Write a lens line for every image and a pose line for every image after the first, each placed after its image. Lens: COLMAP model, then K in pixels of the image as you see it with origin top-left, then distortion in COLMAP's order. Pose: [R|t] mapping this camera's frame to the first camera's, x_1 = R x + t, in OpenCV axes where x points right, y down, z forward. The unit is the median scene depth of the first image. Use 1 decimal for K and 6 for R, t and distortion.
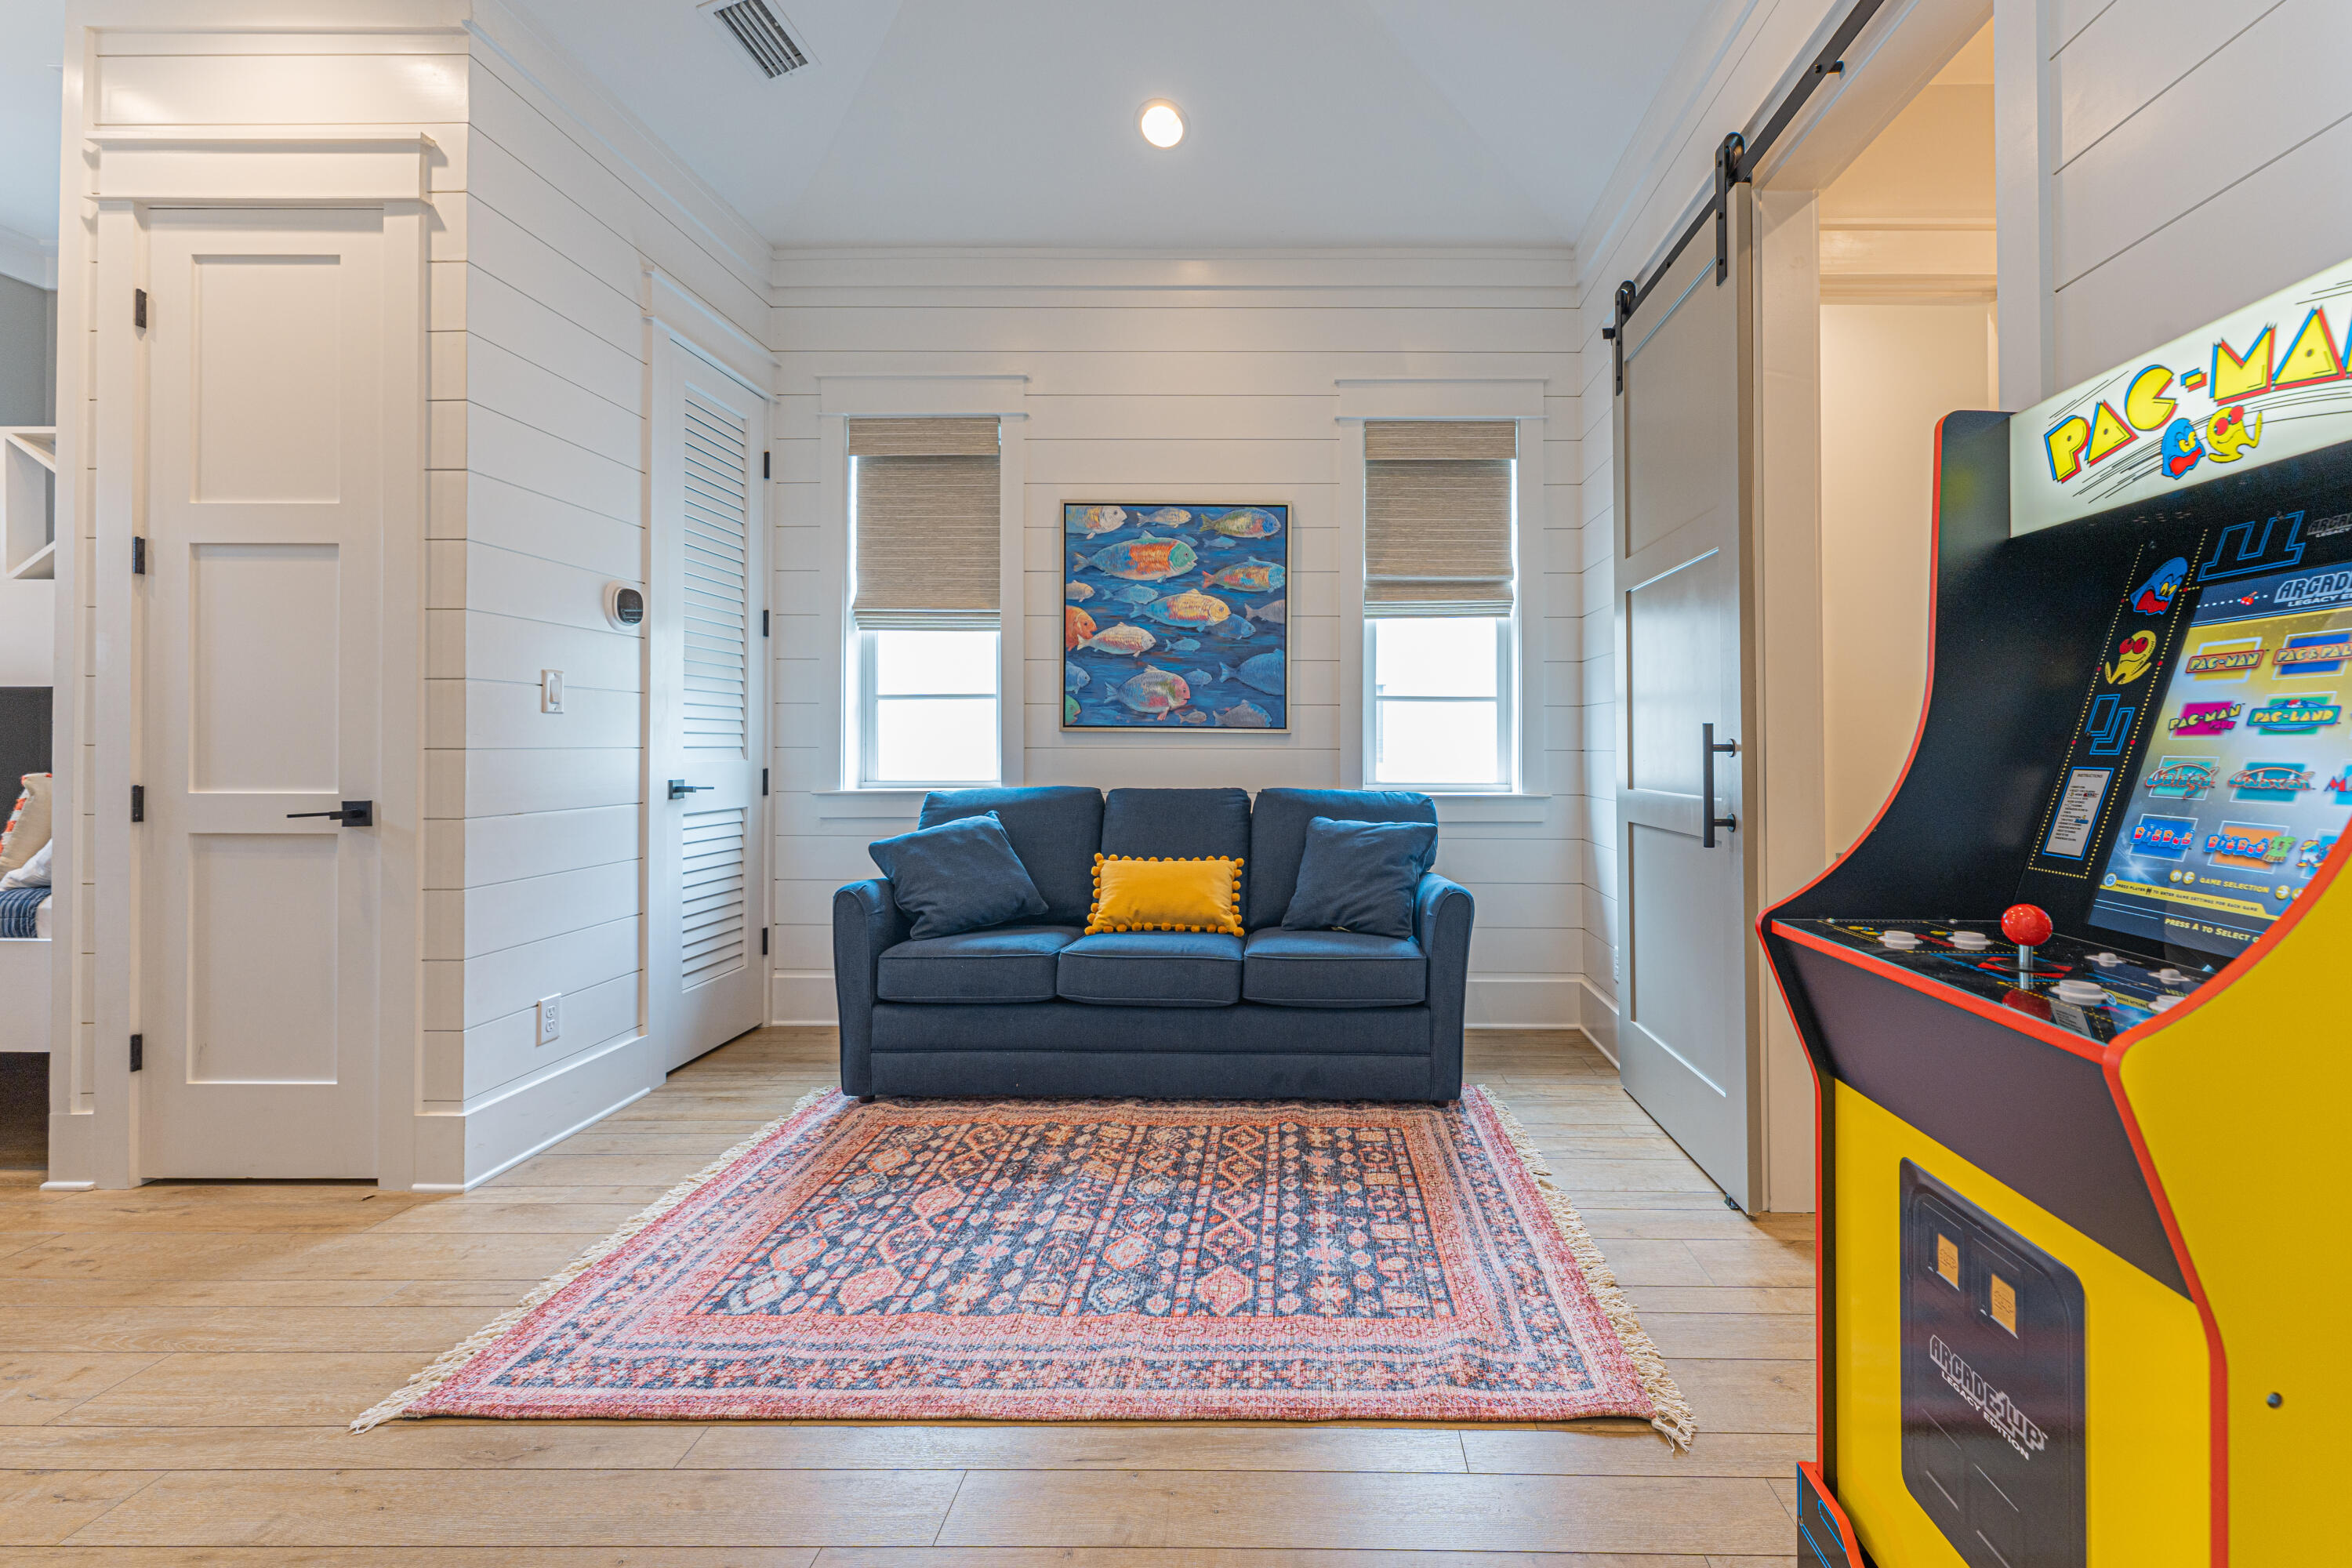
lens RADIAL K [[960.0, 0, 1289.6], [0, 960.0, 744.9], [0, 0, 1]] dist [0.001751, 0.000011]
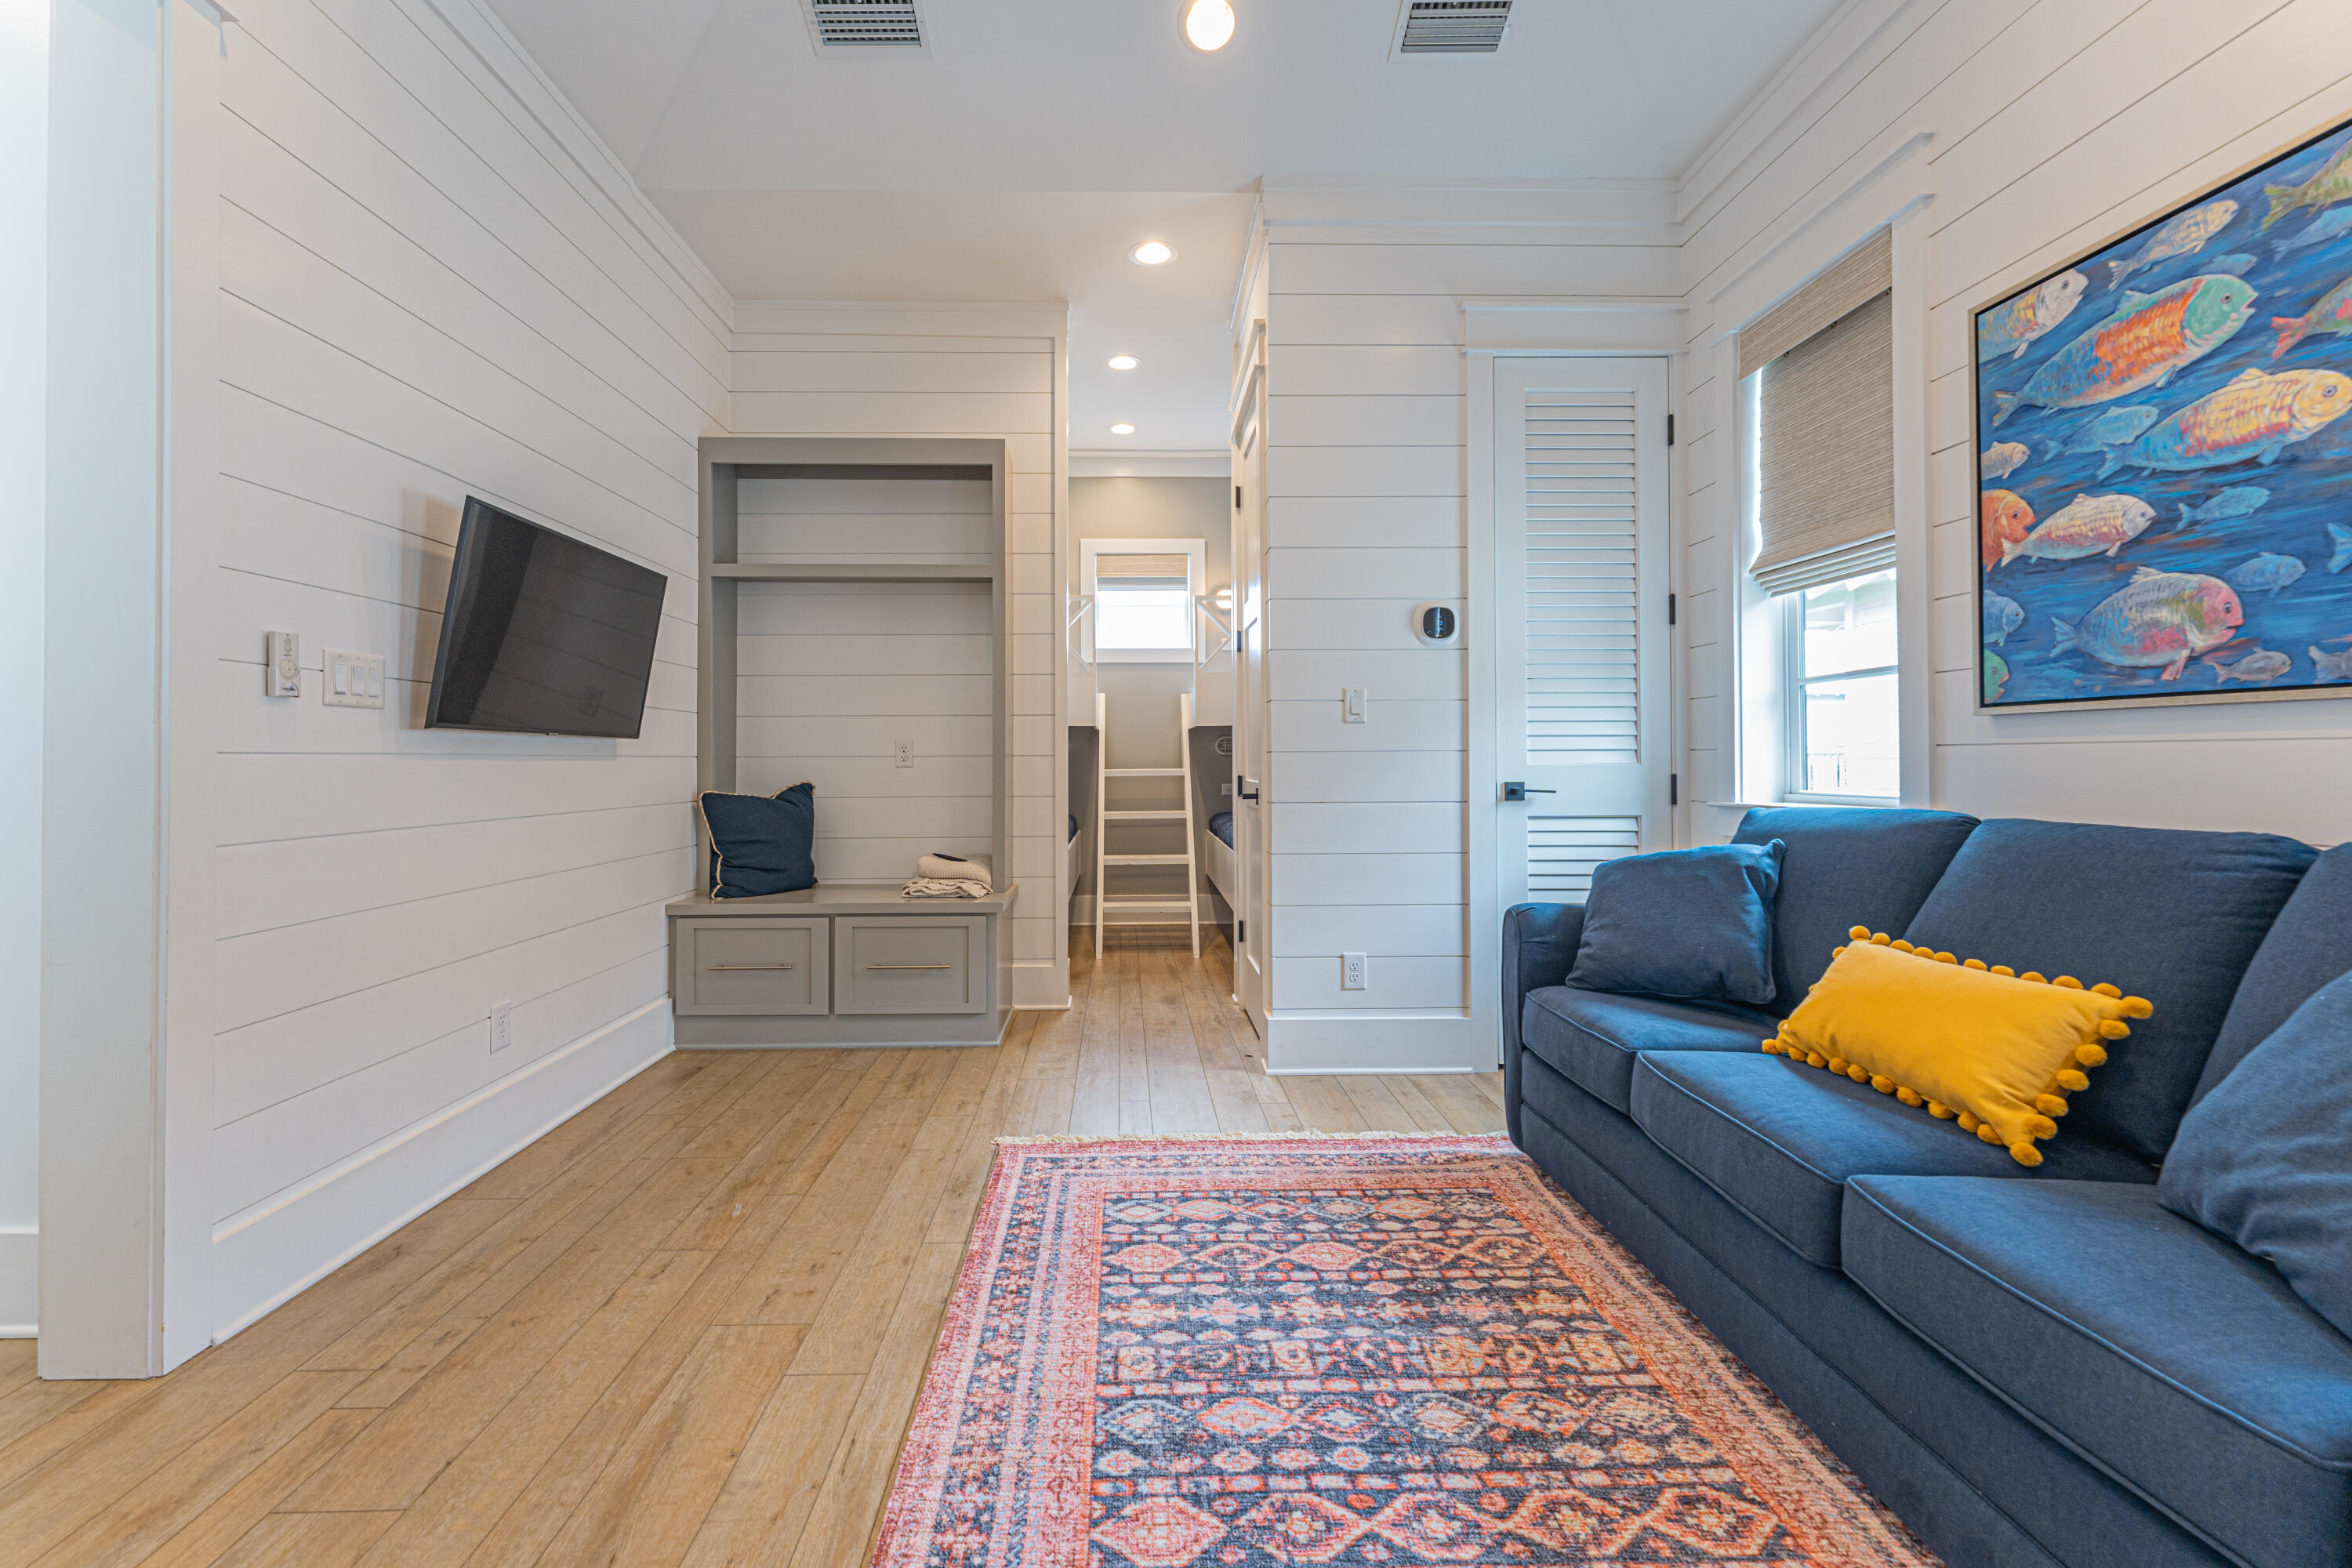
lens RADIAL K [[953.9, 0, 1162.3], [0, 953.9, 757.7], [0, 0, 1]] dist [0.001414, 0.000046]
pose [[0.042752, -0.005312, -0.999072, 0.444105], [0.005842, 0.999970, -0.005066, 0.016498], [0.999069, -0.005620, 0.042782, 0.710260]]
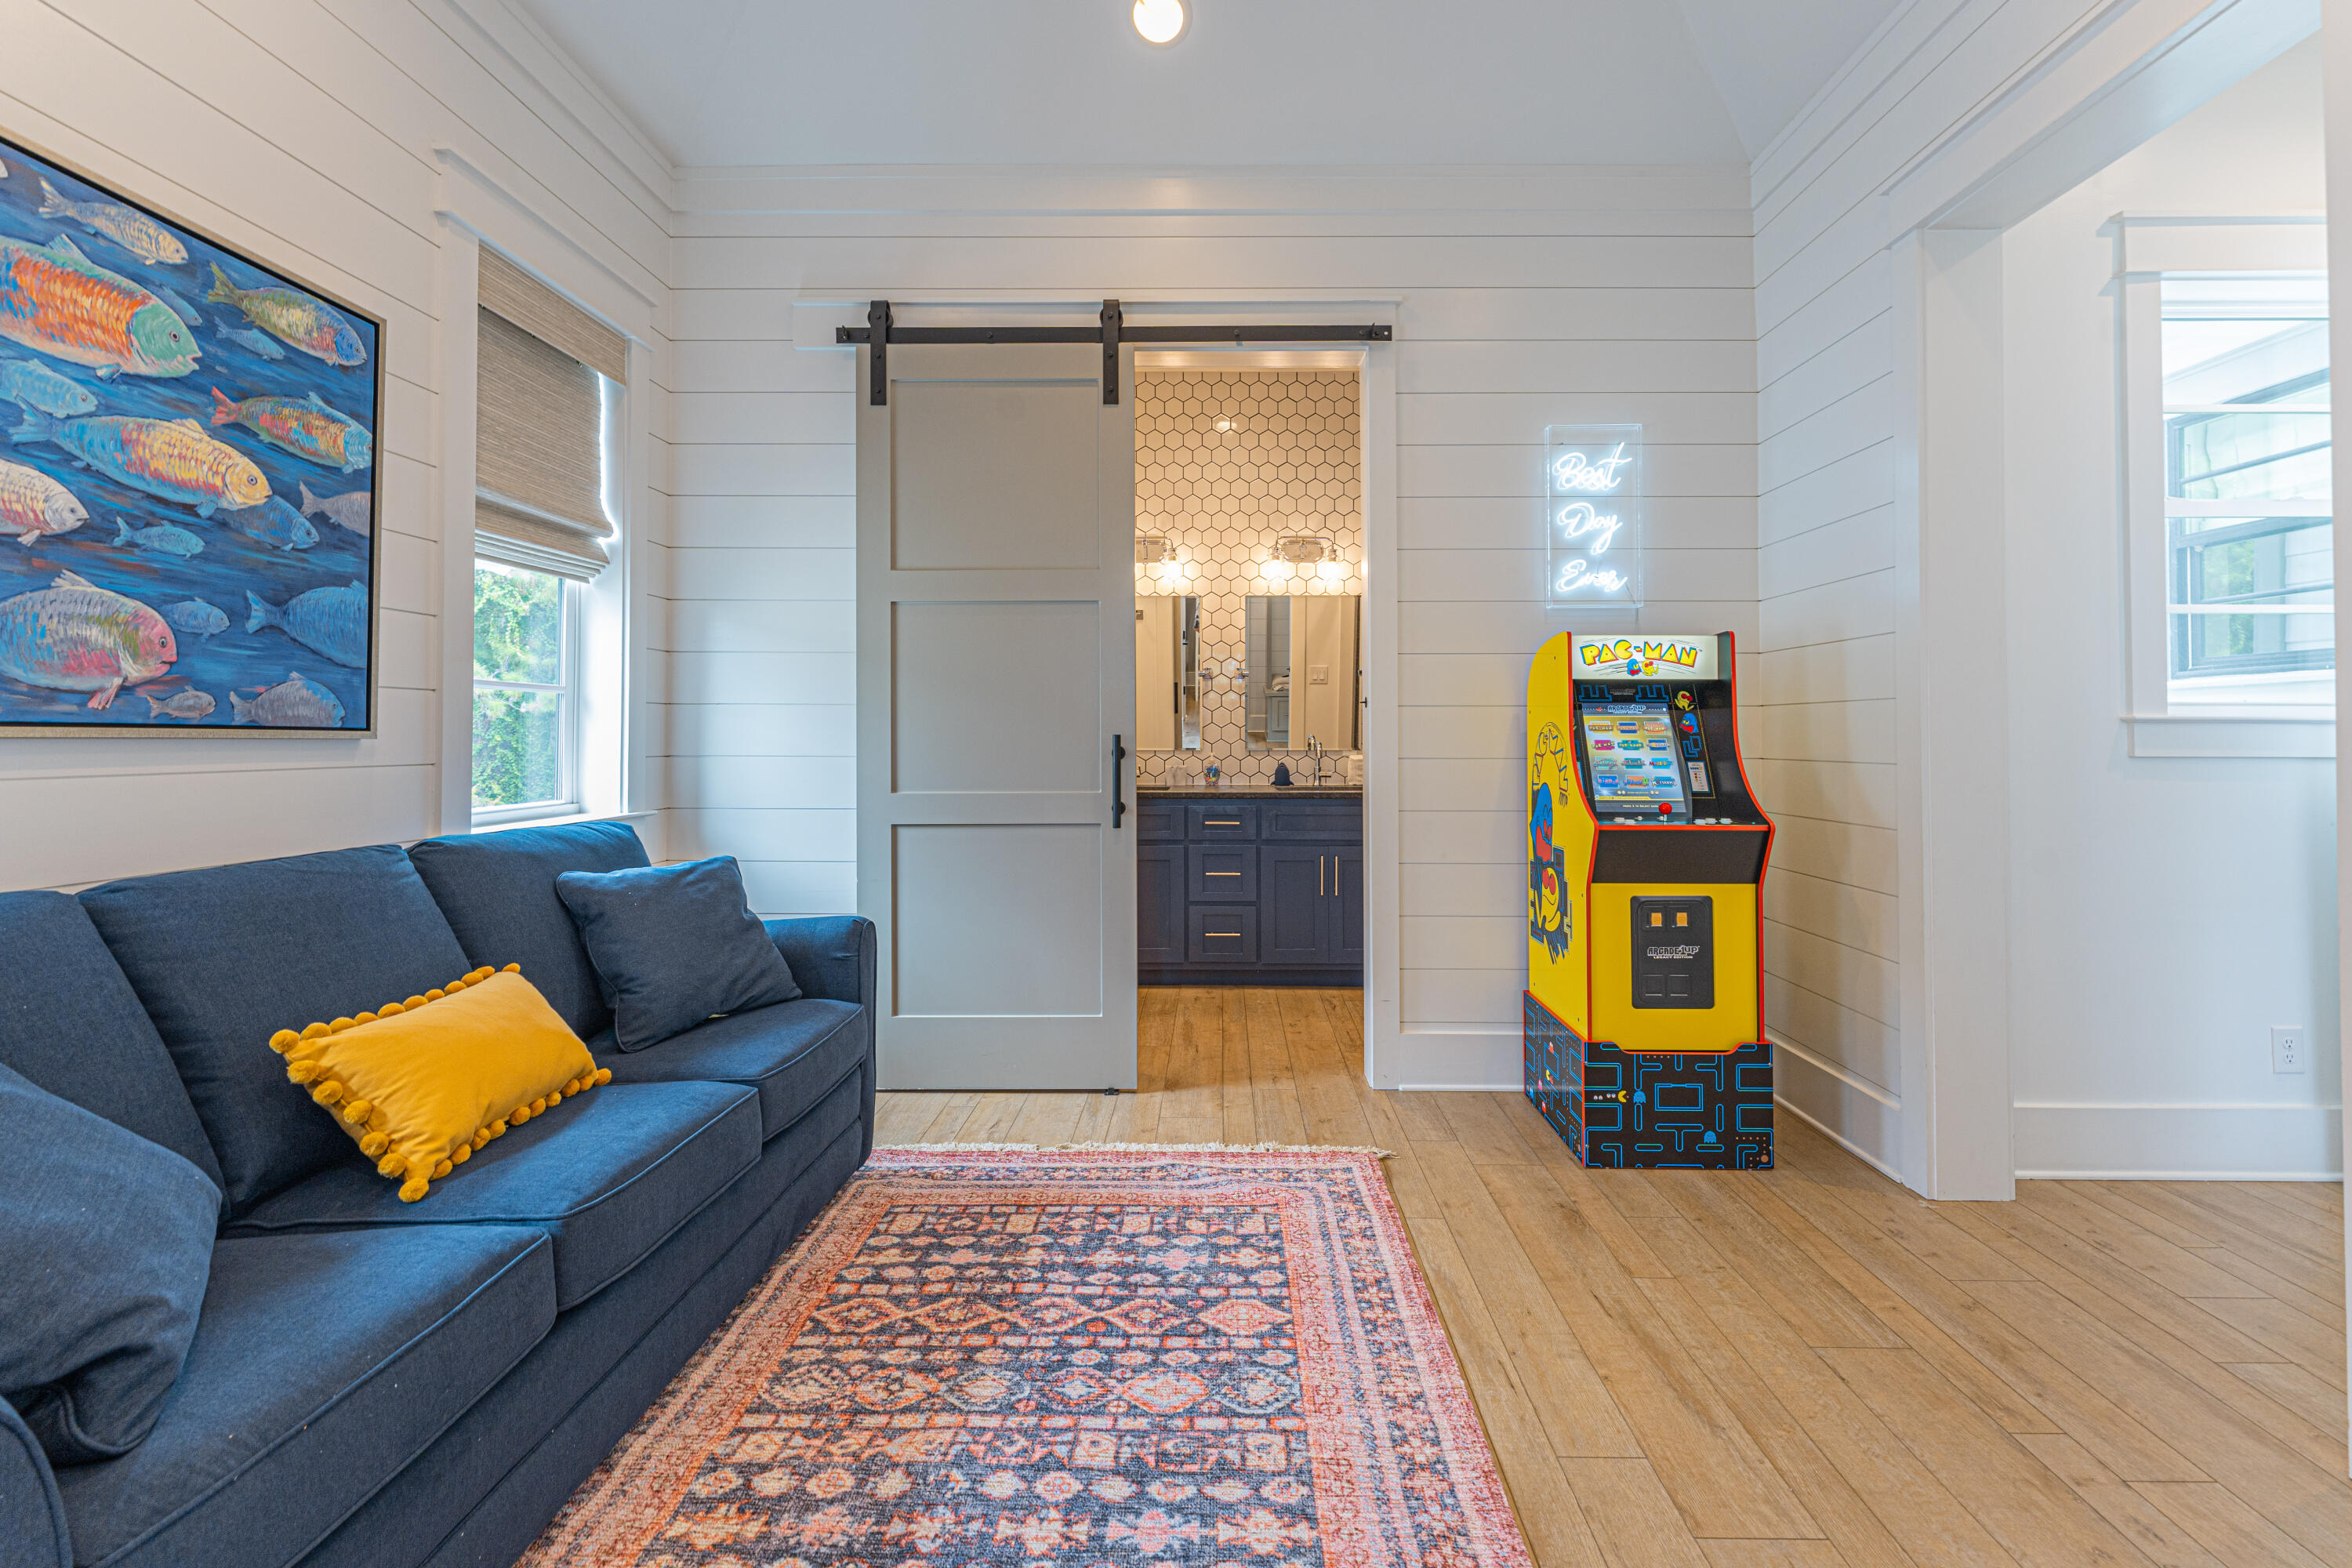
lens RADIAL K [[954.0, 0, 1186.5], [0, 954.0, 724.3], [0, 0, 1]] dist [0.000428, -0.000097]
pose [[0.034296, 0.007530, 0.999383, -0.764503], [-0.000689, 0.999972, -0.007511, -0.023476], [-0.999411, -0.000431, 0.034300, 0.746287]]
